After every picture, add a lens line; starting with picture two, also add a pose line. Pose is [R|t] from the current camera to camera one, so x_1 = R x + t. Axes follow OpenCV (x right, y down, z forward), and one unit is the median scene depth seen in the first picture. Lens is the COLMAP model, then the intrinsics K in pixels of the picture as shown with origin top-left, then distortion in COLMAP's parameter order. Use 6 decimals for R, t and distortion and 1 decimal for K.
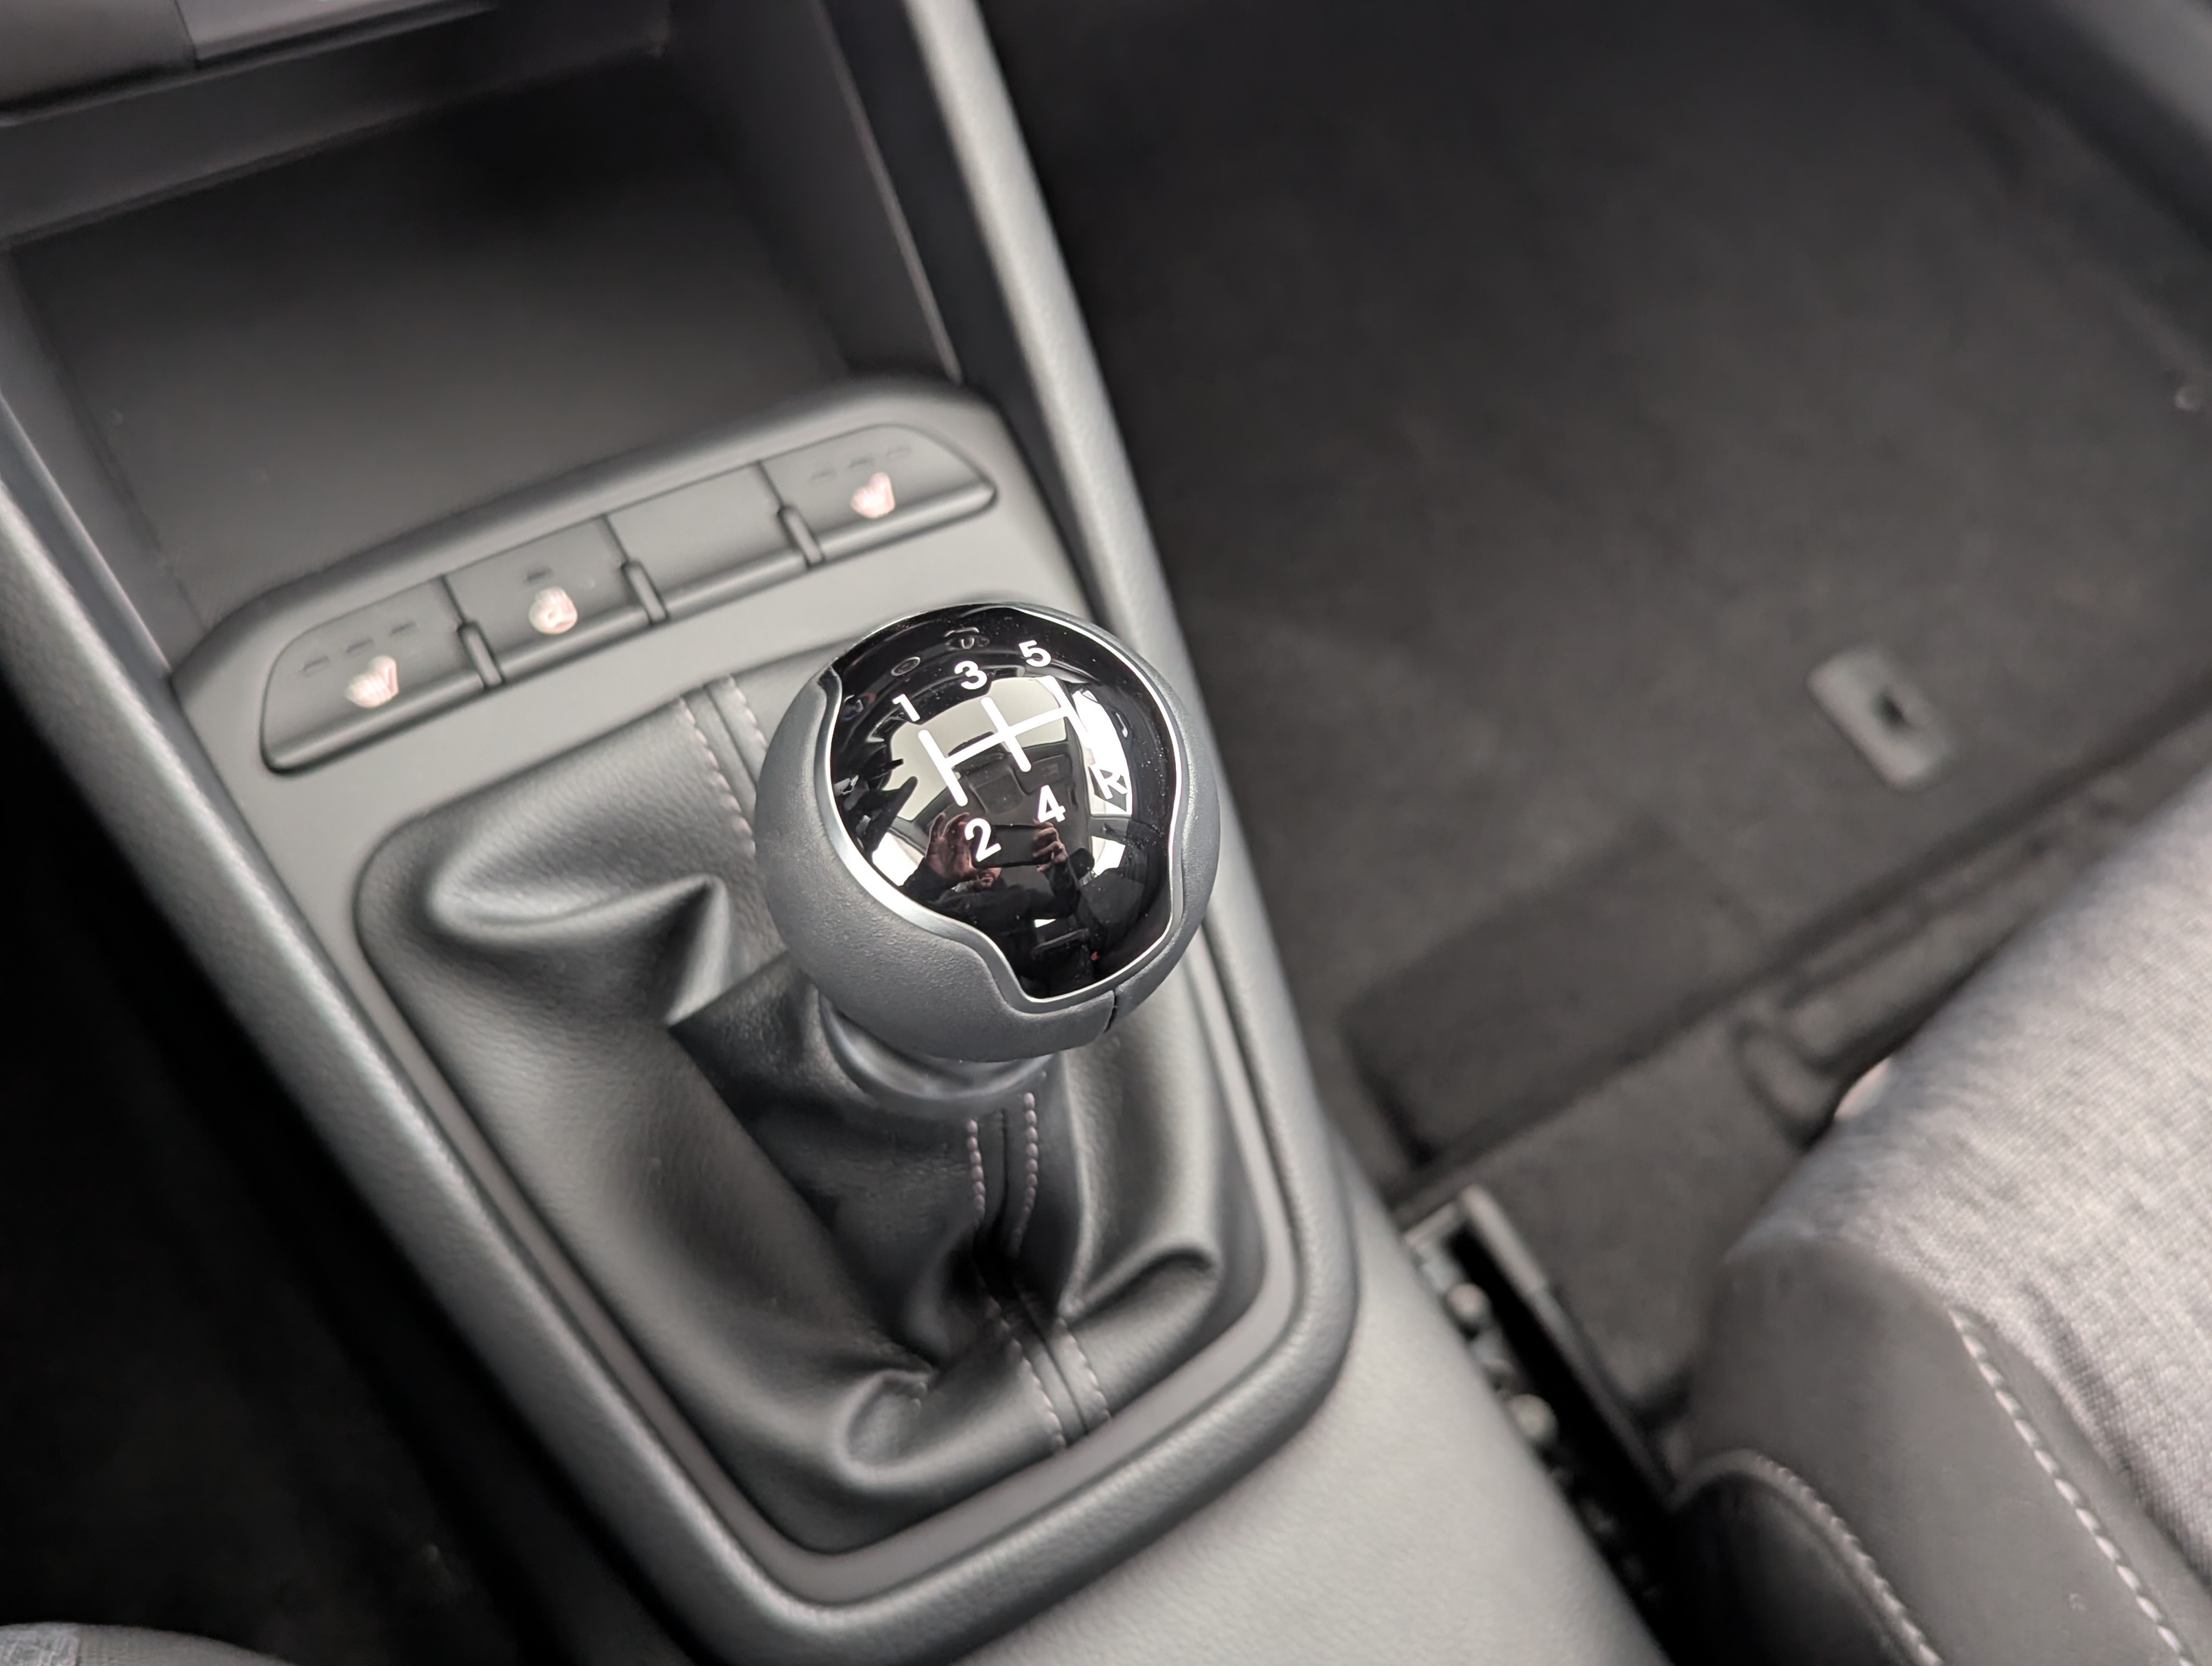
lens RADIAL K [[2203.3, 0, 1106.0], [0, 2203.3, 833.0], [0, 0, 1]] dist [0.036986, -0.026512]
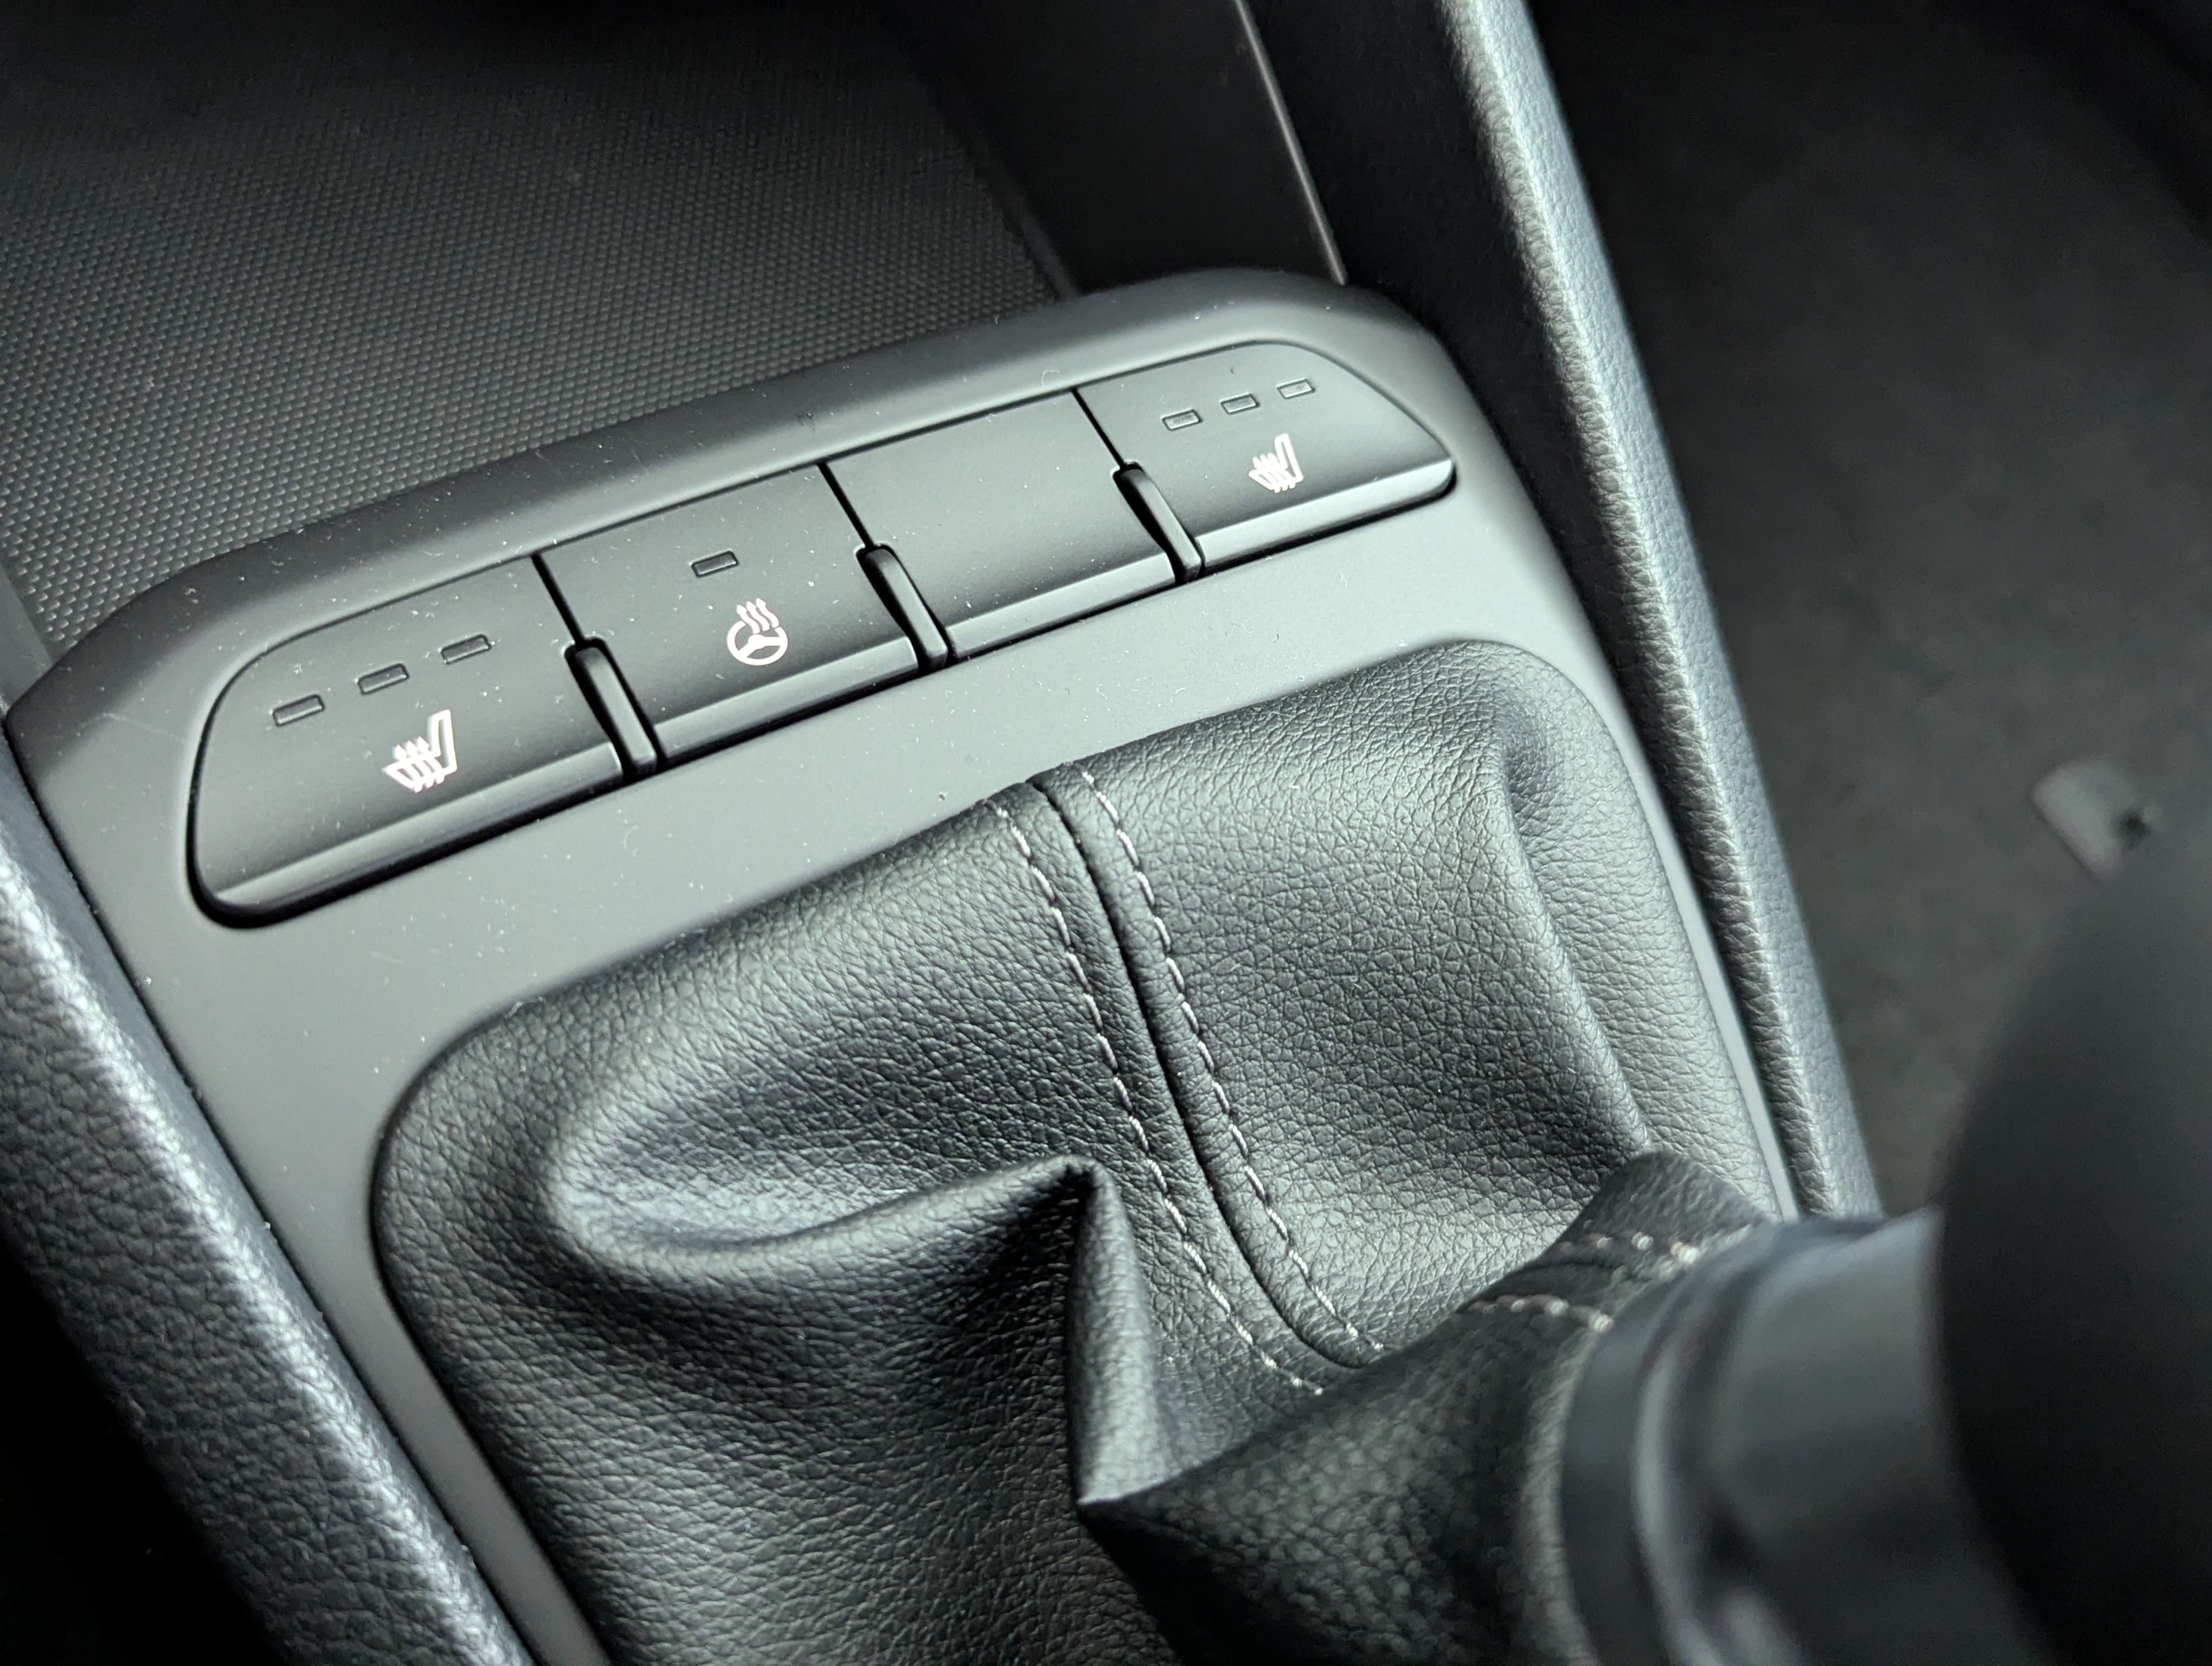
lens RADIAL K [[2203.3, 0, 1106.0], [0, 2203.3, 833.0], [0, 0, 1]] dist [0.036986, -0.026512]
pose [[0.997237, 0.037133, 0.064338, -0.199555], [-0.035259, 0.998927, -0.030019, -0.039231], [-0.065384, 0.027668, 0.997477, 0.460707]]
